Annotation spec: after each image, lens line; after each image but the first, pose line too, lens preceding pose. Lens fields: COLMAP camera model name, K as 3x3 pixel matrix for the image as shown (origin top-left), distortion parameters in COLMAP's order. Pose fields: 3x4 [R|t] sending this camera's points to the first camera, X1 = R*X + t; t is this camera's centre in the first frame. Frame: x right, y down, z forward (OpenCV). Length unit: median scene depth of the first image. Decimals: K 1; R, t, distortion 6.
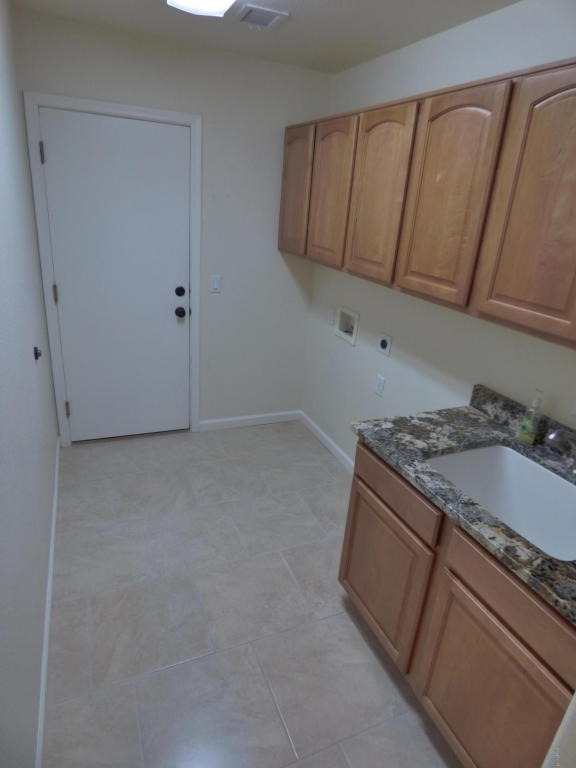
lens RADIAL K [[460.7, 0, 293.8], [0, 460.7, 383.0], [0, 0, 1]] dist [0.008252, 0.008163]
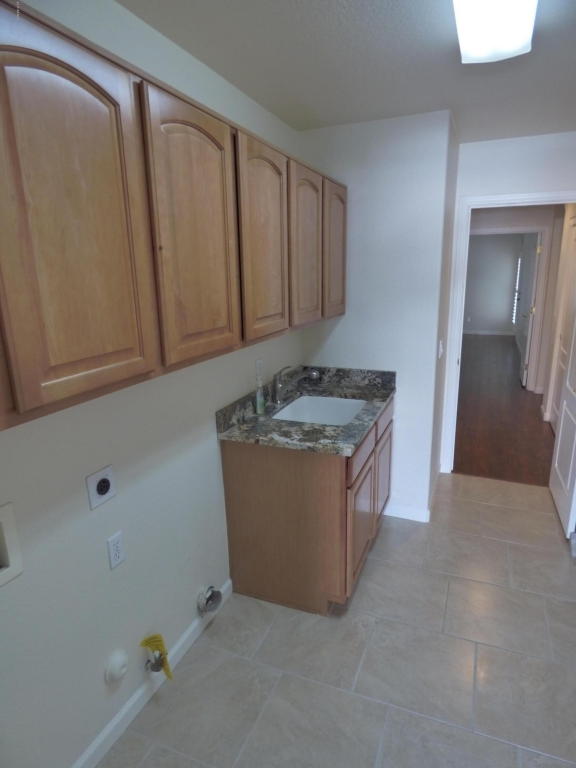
lens RADIAL K [[460.7, 0, 294.3], [0, 460.7, 380.6], [0, 0, 1]] dist [0.008252, 0.008163]
pose [[-0.671932, -0.243413, 0.699469, -0.471768], [0.250803, 0.813858, 0.524149, -0.603344], [-0.696854, 0.527621, -0.485809, 1.432372]]
